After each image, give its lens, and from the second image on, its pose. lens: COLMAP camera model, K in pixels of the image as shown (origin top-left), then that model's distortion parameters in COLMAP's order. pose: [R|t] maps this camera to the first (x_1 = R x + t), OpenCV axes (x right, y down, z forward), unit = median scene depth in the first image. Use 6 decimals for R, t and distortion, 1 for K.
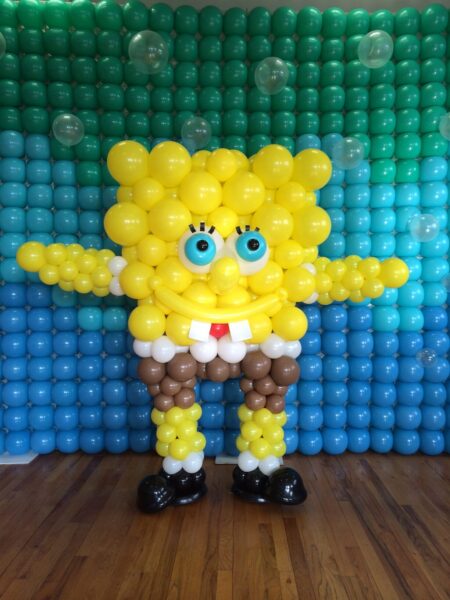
lens RADIAL K [[534.4, 0, 225.0], [0, 534.4, 300.0], [0, 0, 1]] dist [0.133419, -0.171743]
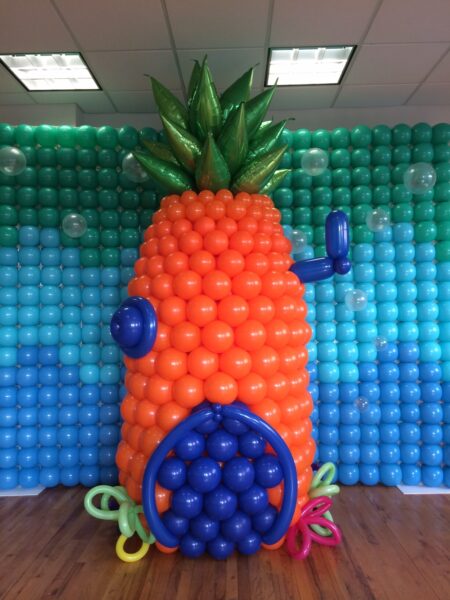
lens RADIAL K [[534.4, 0, 225.0], [0, 534.4, 300.0], [0, 0, 1]] dist [0.133419, -0.171743]
pose [[0.999975, -0.007064, 0.000849, 0.060166], [0.007103, 0.997987, -0.063016, -0.054835], [-0.000402, 0.063020, 0.998012, -0.242095]]
